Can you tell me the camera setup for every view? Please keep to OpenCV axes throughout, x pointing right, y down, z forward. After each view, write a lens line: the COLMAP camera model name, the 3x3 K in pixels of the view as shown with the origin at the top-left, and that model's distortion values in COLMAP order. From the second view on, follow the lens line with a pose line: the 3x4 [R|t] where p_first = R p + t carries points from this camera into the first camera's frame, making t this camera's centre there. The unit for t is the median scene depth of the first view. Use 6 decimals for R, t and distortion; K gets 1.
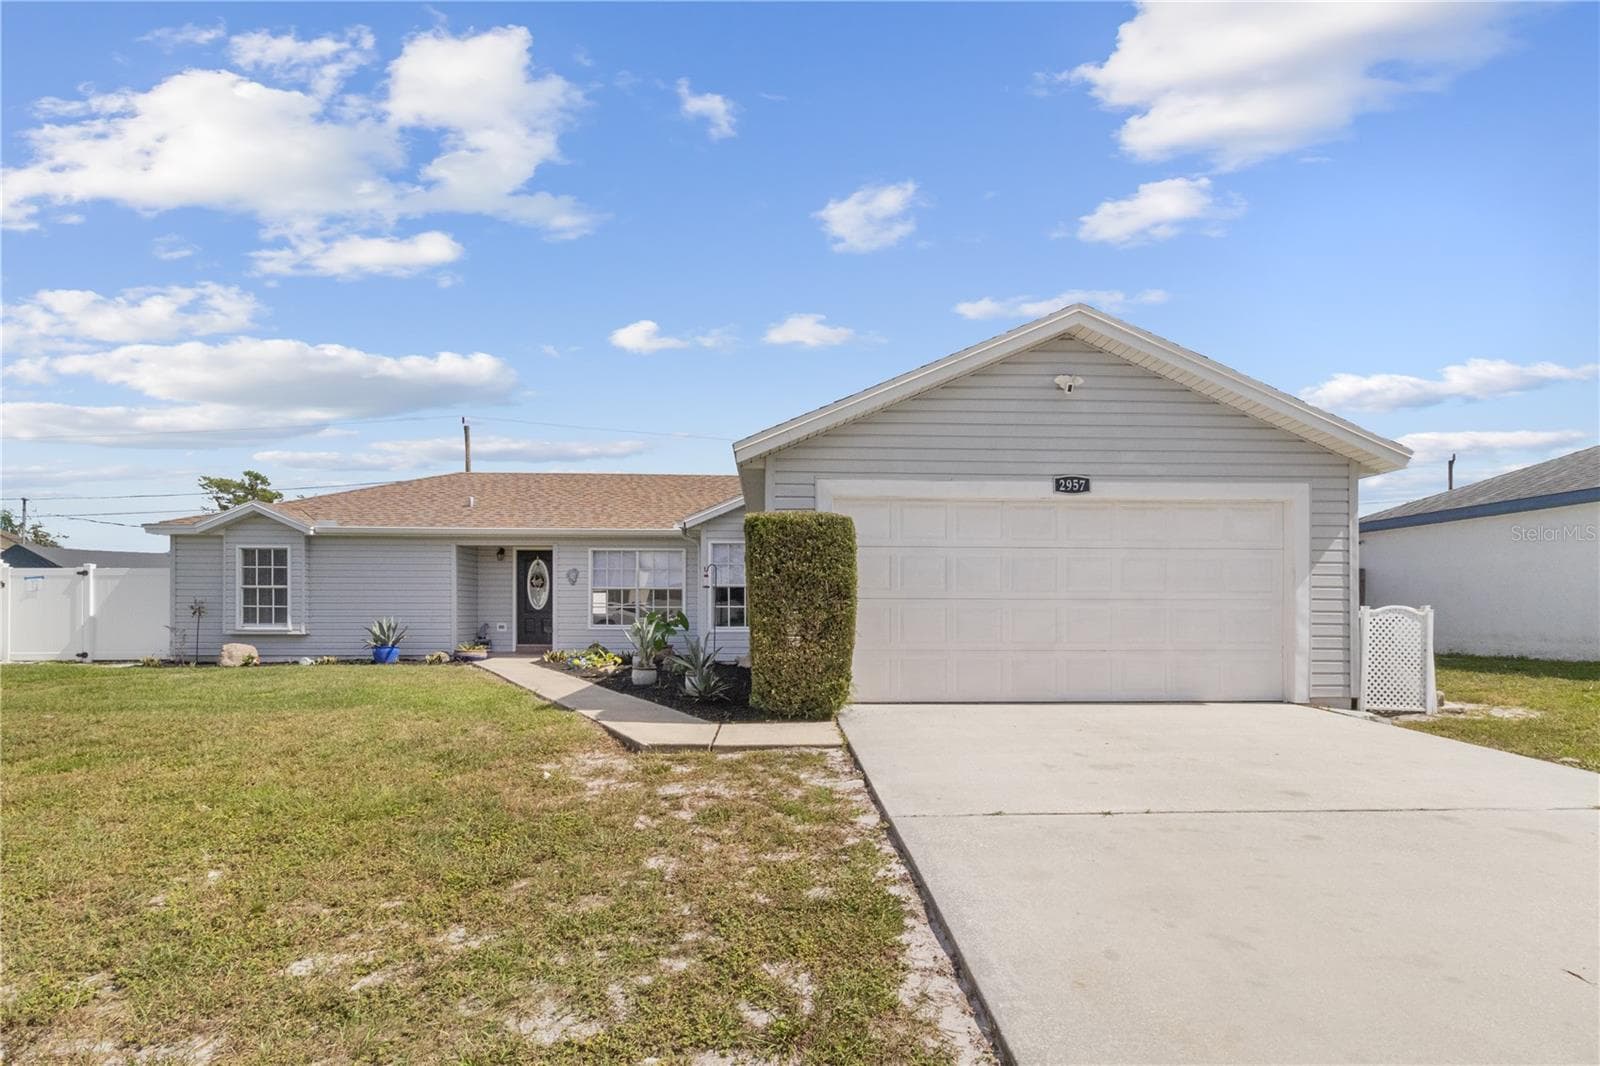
lens RADIAL K [[801.1, 0, 811.2], [0, 801.1, 610.7], [0, 0, 1]] dist [0.000743, -0.000112]
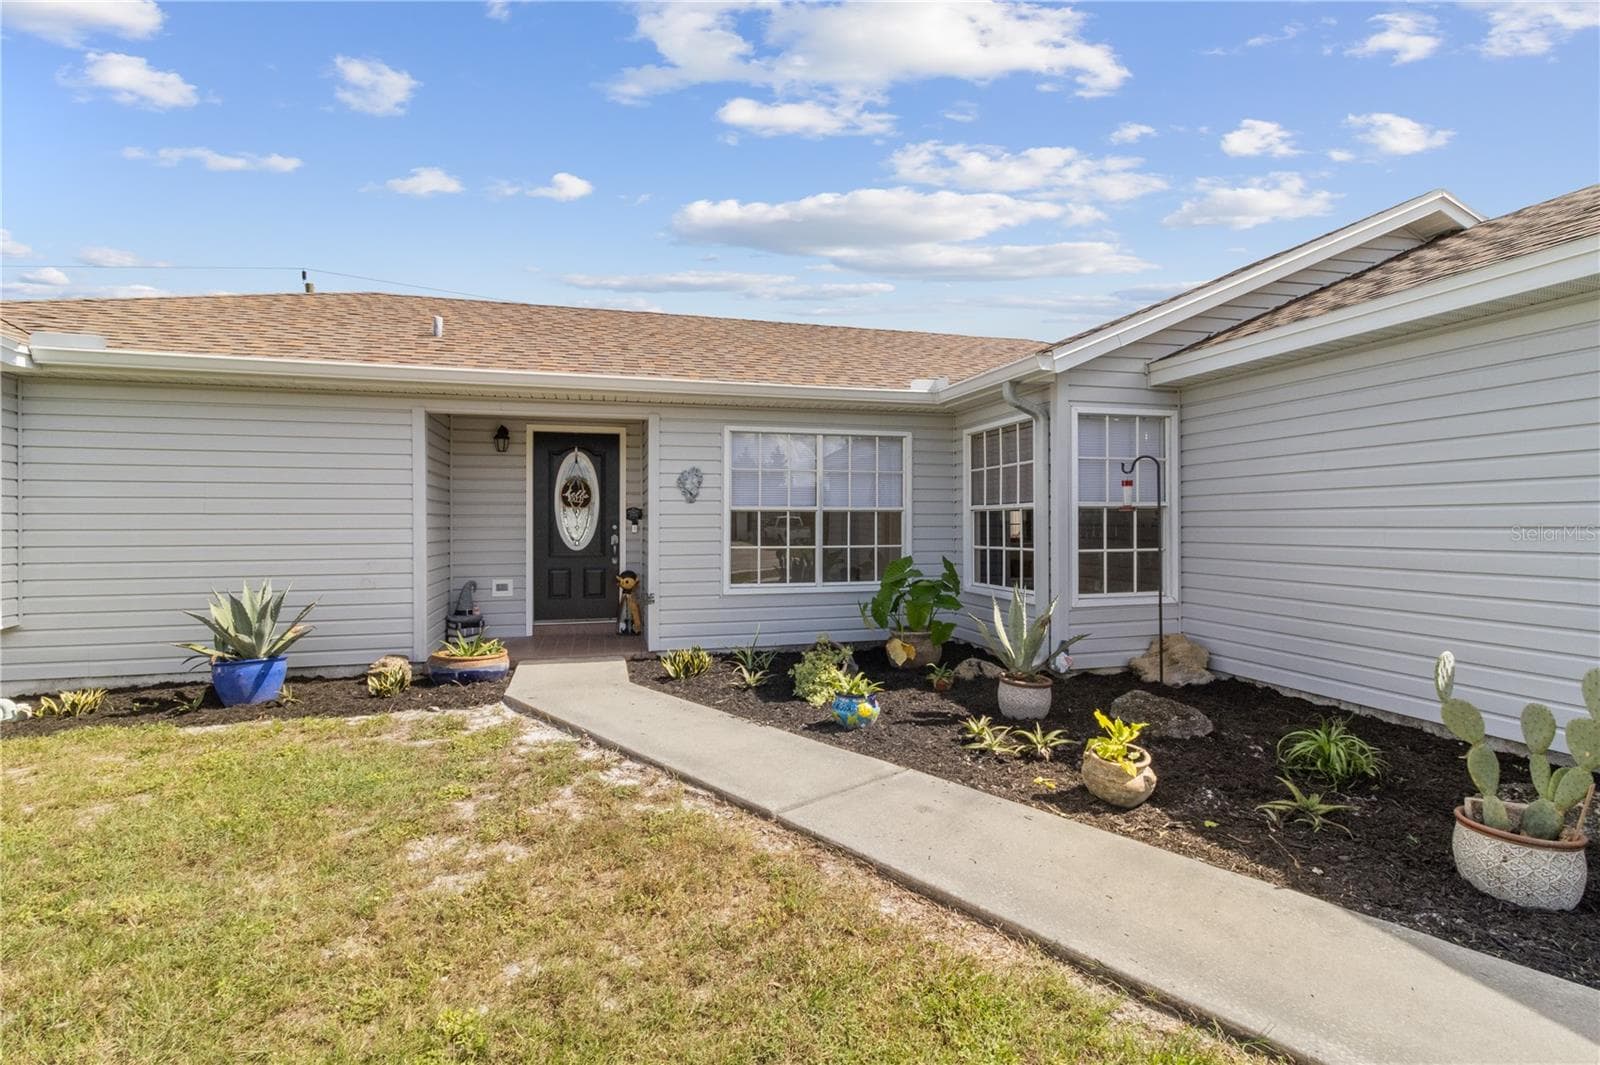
lens RADIAL K [[735.5, 0, 804.0], [0, 735.5, 524.3], [0, 0, 1]] dist [0.000156, 0.000156]
pose [[0.973719, -0.004847, 0.227702, -0.345919], [0.004633, 0.999988, 0.001474, -0.020280], [-0.227706, -0.000380, 0.973730, 0.582155]]
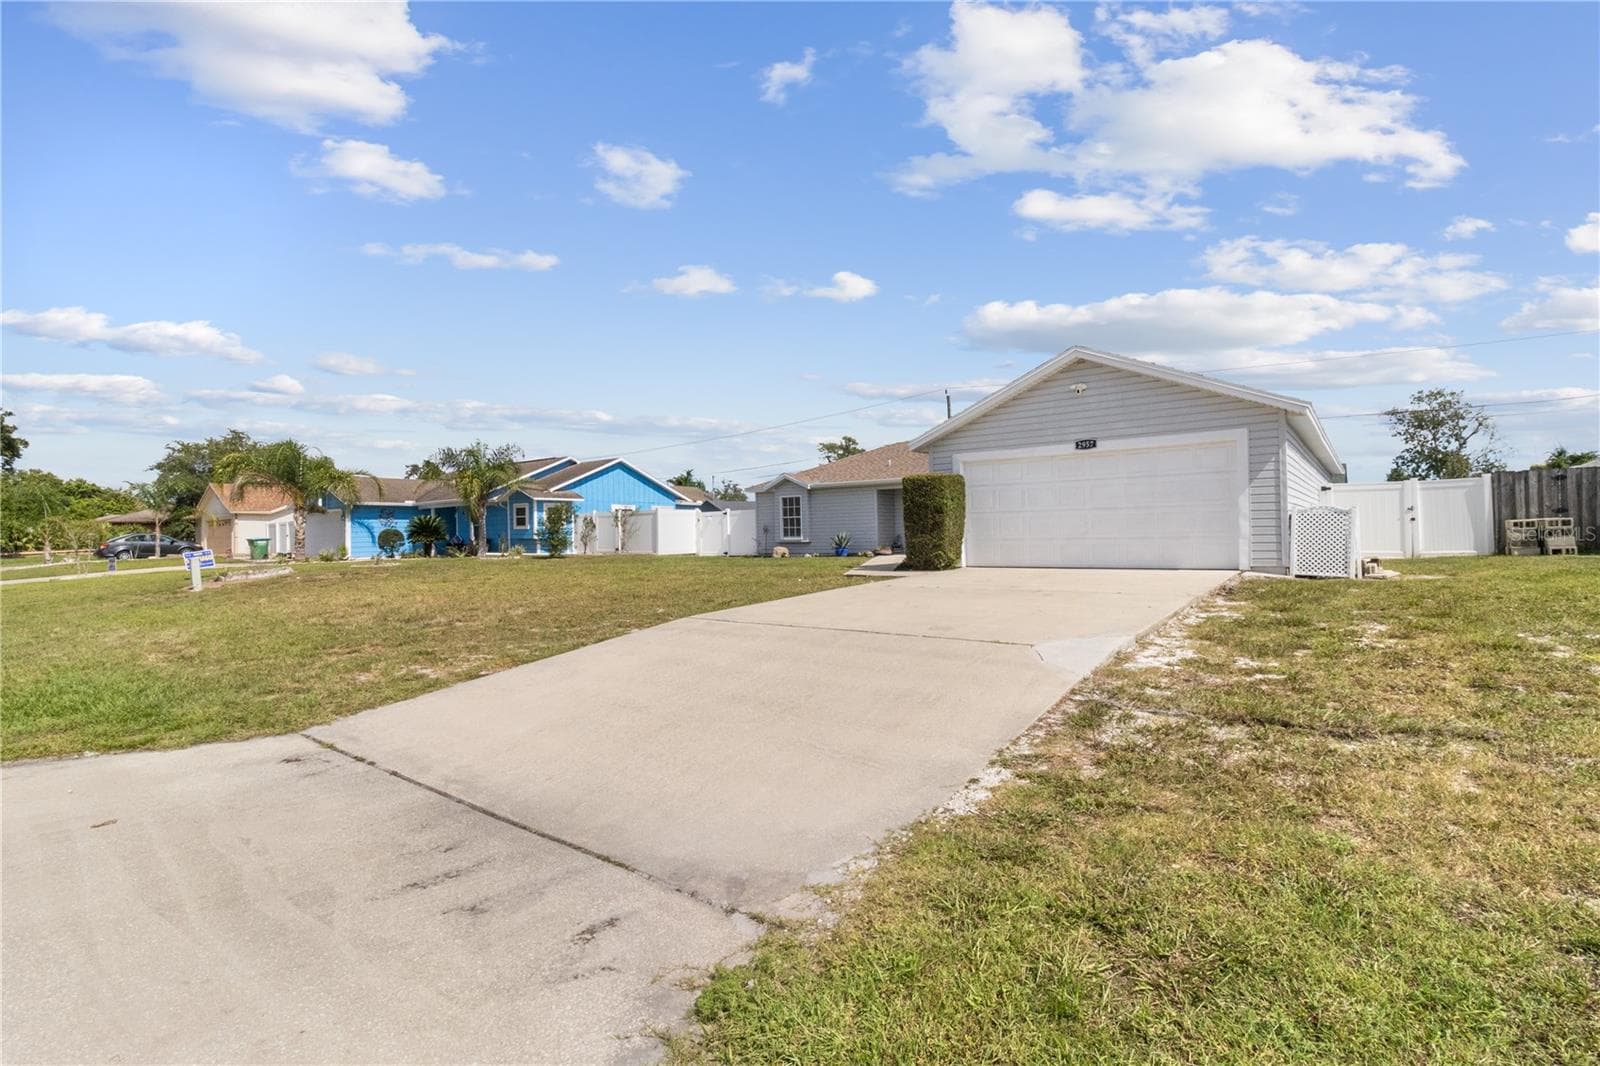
lens RADIAL K [[735.5, 0, 804.0], [0, 735.5, 524.8], [0, 0, 1]] dist [0.000156, 0.000156]
pose [[0.772513, -0.025889, -0.634471, 0.467625], [0.019623, 0.999665, -0.016897, 0.019087], [0.634696, 0.000603, 0.772762, -0.348659]]
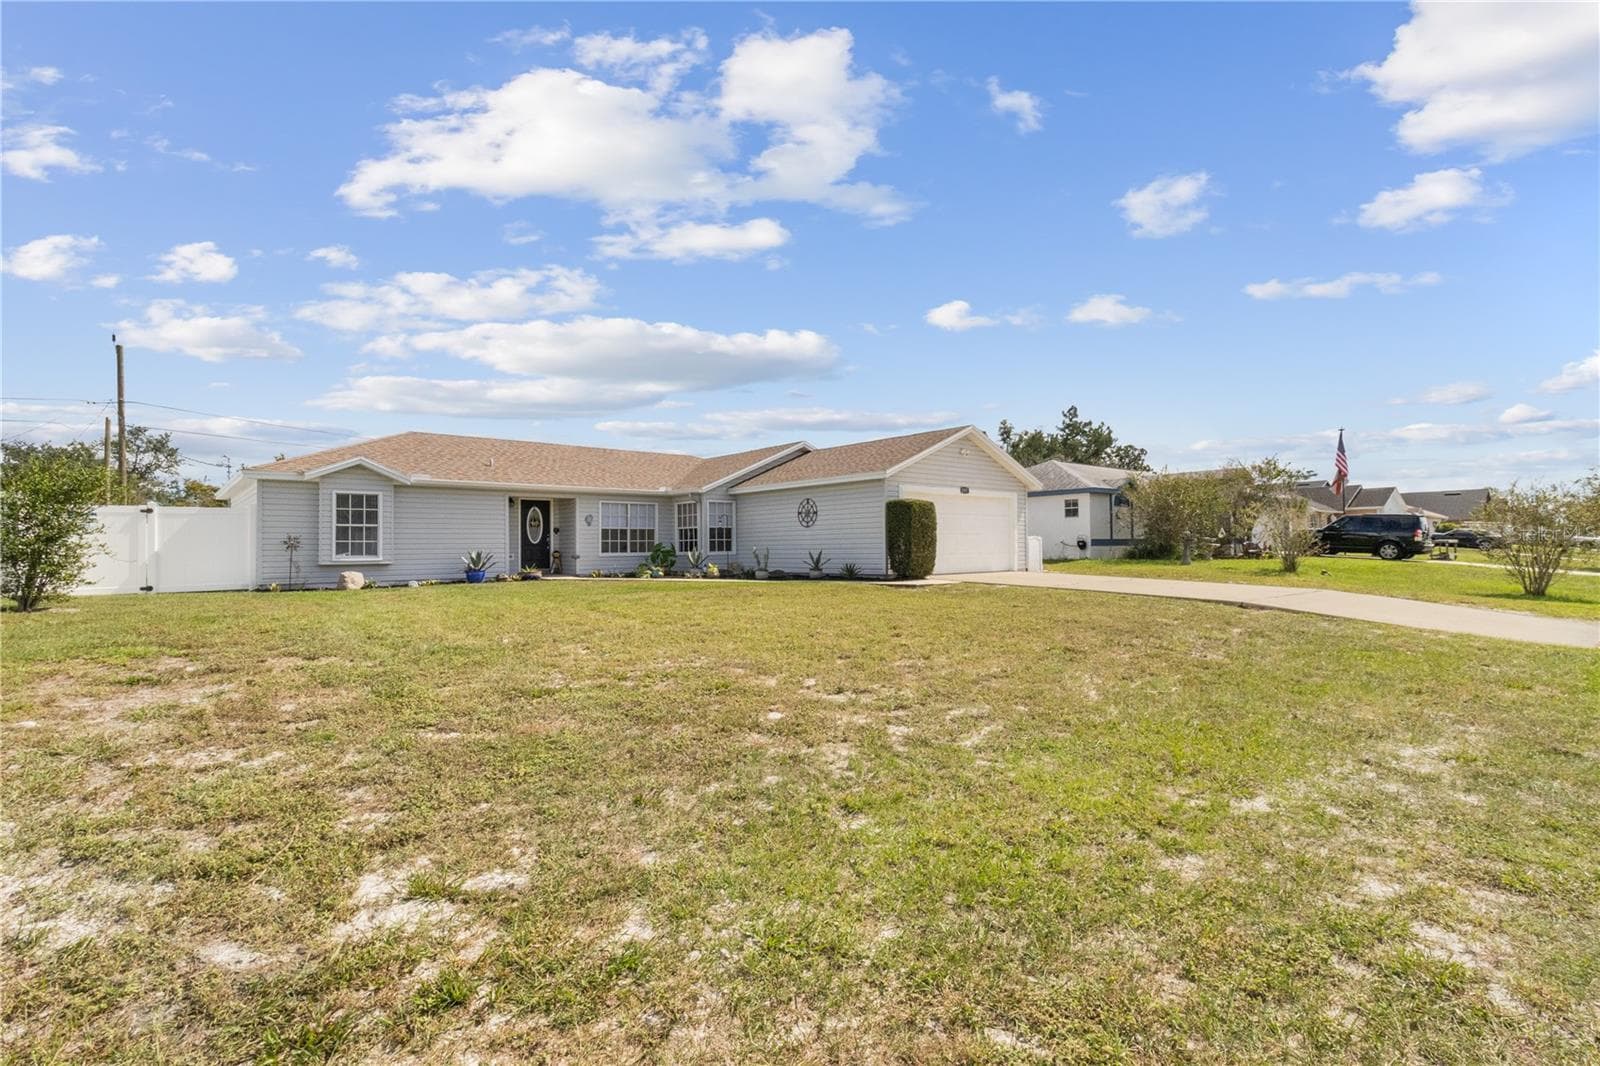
lens RADIAL K [[769.5, 0, 800.0], [0, 769.5, 533.0], [0, 0, 1]] dist [0.004601, 0.000492]
pose [[0.779941, 0.002516, 0.625848, -0.911905], [0.013037, 0.999710, -0.020266, 0.014760], [-0.625717, 0.023965, 0.779682, -0.344919]]
